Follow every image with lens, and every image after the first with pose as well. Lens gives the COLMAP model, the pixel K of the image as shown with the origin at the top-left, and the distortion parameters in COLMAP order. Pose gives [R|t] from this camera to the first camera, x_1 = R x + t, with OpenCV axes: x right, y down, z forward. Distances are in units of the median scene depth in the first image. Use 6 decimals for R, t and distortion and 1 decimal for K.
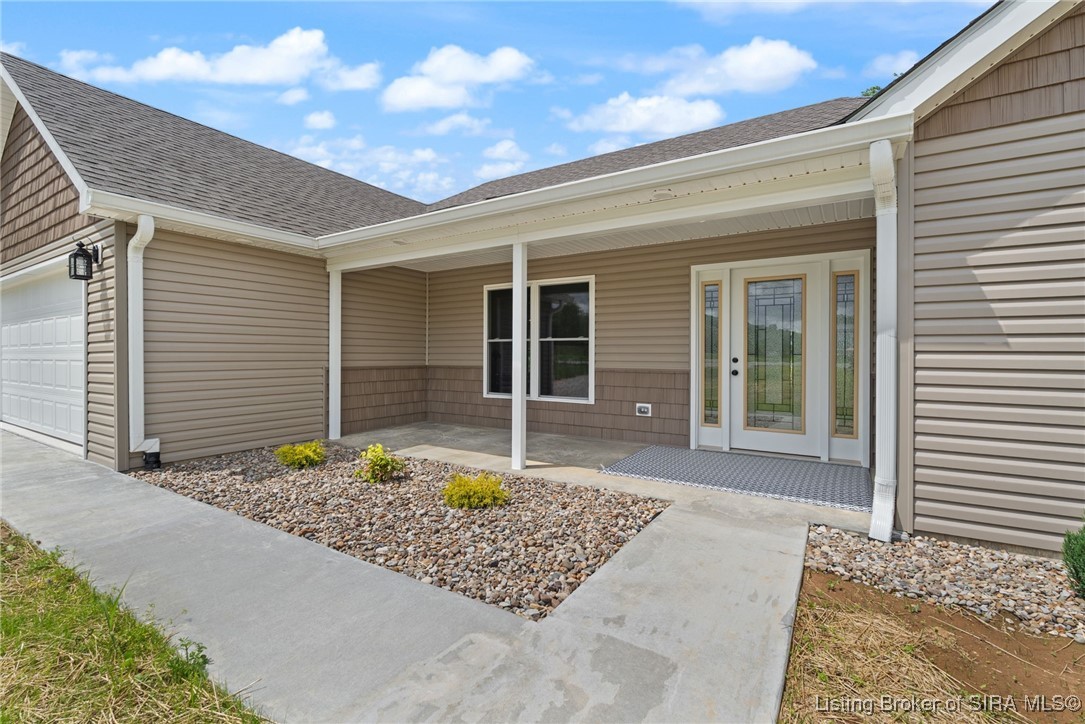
lens RADIAL K [[491.3, 0, 542.5], [0, 491.3, 362.0], [0, 0, 1]] dist [-0.037039, 0.000131]
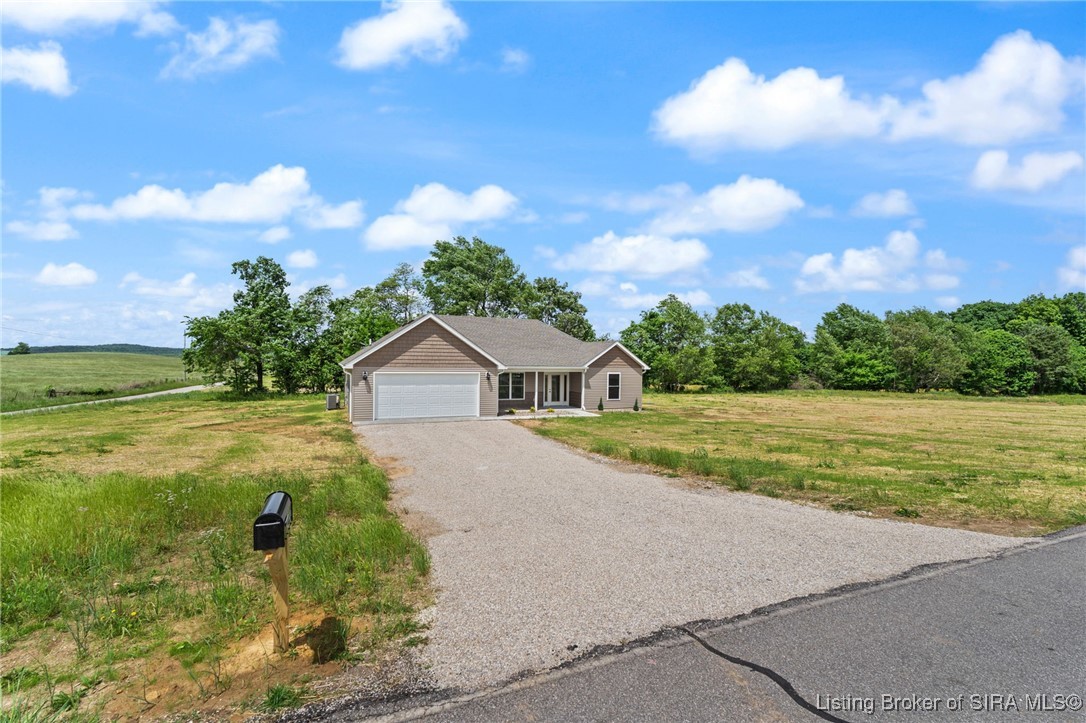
lens RADIAL K [[491.7, 0, 543.0], [0, 491.7, 361.5], [0, 0, 1]] dist [-0.037039, 0.000131]
pose [[0.565769, 0.001598, 0.824562, -3.996786], [0.000335, 0.999998, -0.002167, -0.291606], [-0.824564, 0.001503, 0.565767, -1.967101]]
